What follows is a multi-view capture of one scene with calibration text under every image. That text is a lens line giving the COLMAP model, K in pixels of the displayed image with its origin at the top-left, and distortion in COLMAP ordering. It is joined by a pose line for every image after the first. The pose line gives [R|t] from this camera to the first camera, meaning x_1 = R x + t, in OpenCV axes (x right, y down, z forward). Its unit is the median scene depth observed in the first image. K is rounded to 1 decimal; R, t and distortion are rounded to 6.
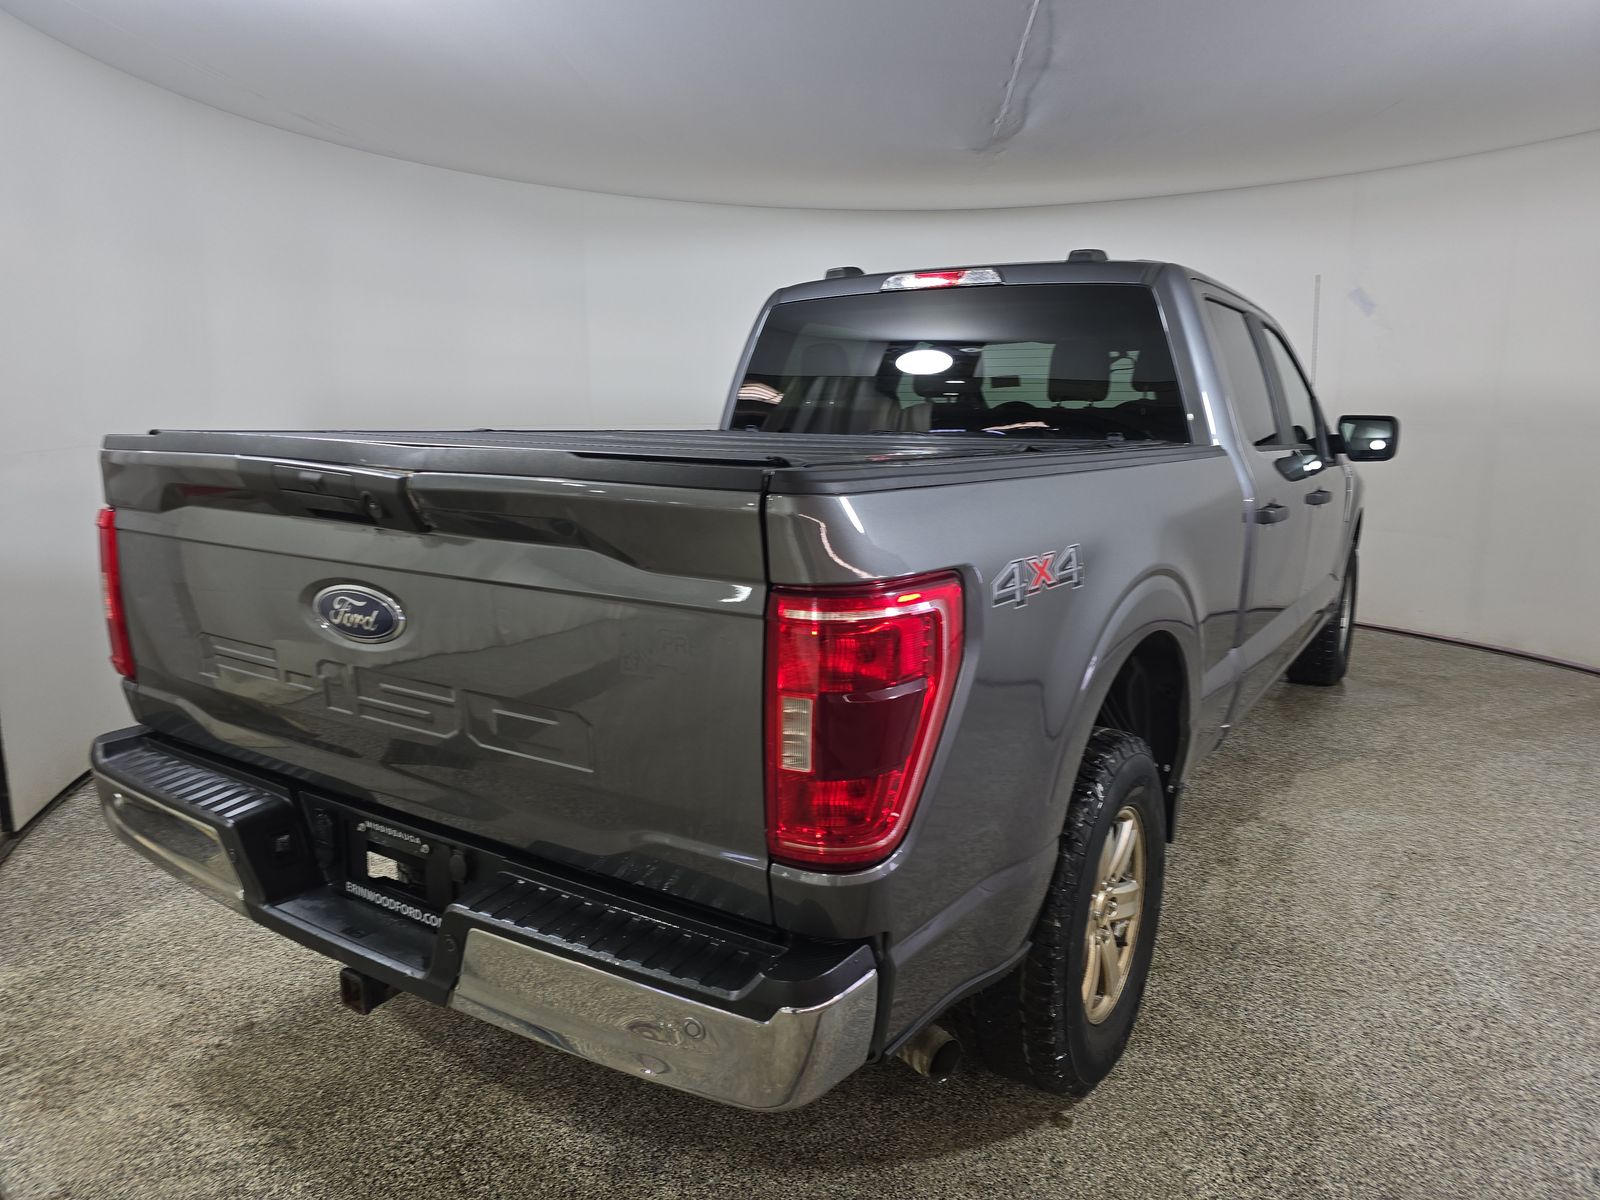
lens RADIAL K [[1068.9, 0, 793.7], [0, 1068.9, 599.7], [0, 0, 1]] dist [0.024563, -0.034738]
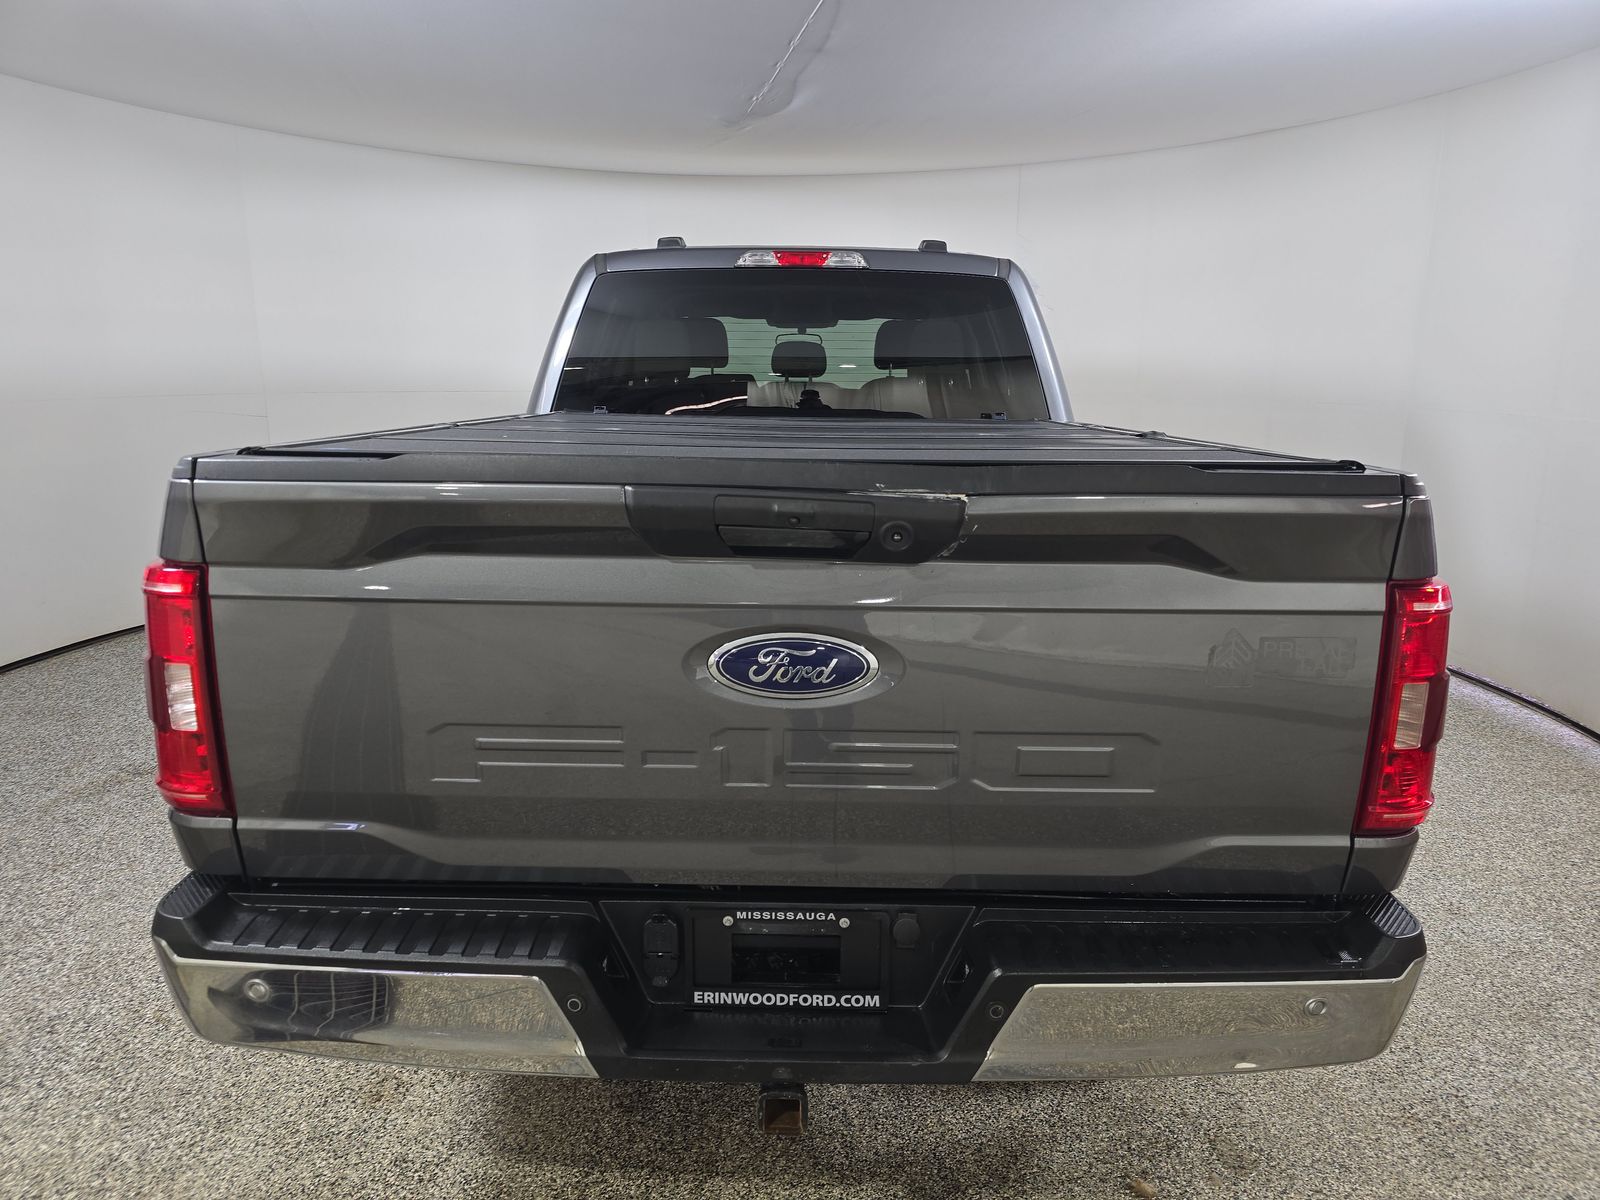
lens RADIAL K [[1068.9, 0, 797.6], [0, 1068.9, 600.4], [0, 0, 1]] dist [0.024563, -0.034738]
pose [[0.853210, -0.108712, 0.510112, -0.769050], [0.090345, 0.994057, 0.060737, -0.081659], [-0.513683, -0.005735, 0.857961, 0.268966]]
